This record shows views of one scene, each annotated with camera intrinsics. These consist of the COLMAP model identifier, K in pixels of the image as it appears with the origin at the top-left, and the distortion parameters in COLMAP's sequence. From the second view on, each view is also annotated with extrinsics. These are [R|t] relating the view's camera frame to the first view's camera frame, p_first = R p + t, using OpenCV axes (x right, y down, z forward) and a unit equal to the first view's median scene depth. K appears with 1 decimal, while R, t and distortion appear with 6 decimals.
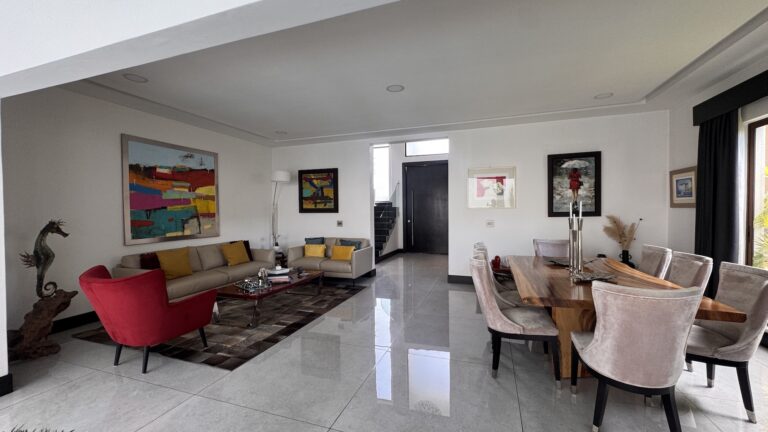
lens RADIAL K [[303.5, 0, 384.8], [0, 303.5, 216.2], [0, 0, 1]] dist [-0.001169, -0.000440]
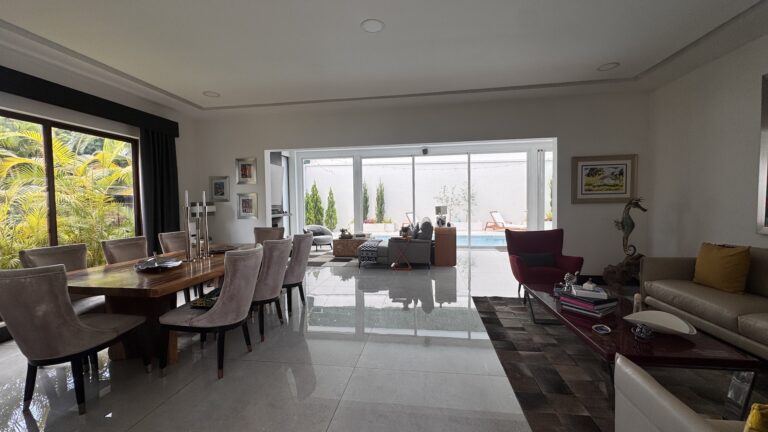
lens RADIAL K [[303.5, 0, 384.2], [0, 303.5, 216.8], [0, 0, 1]] dist [-0.001169, -0.000440]
pose [[-0.983769, 0.020089, -0.178313, 0.170152], [0.010823, 0.998547, 0.052787, 0.015400], [0.179114, 0.050000, -0.982557, 2.039269]]
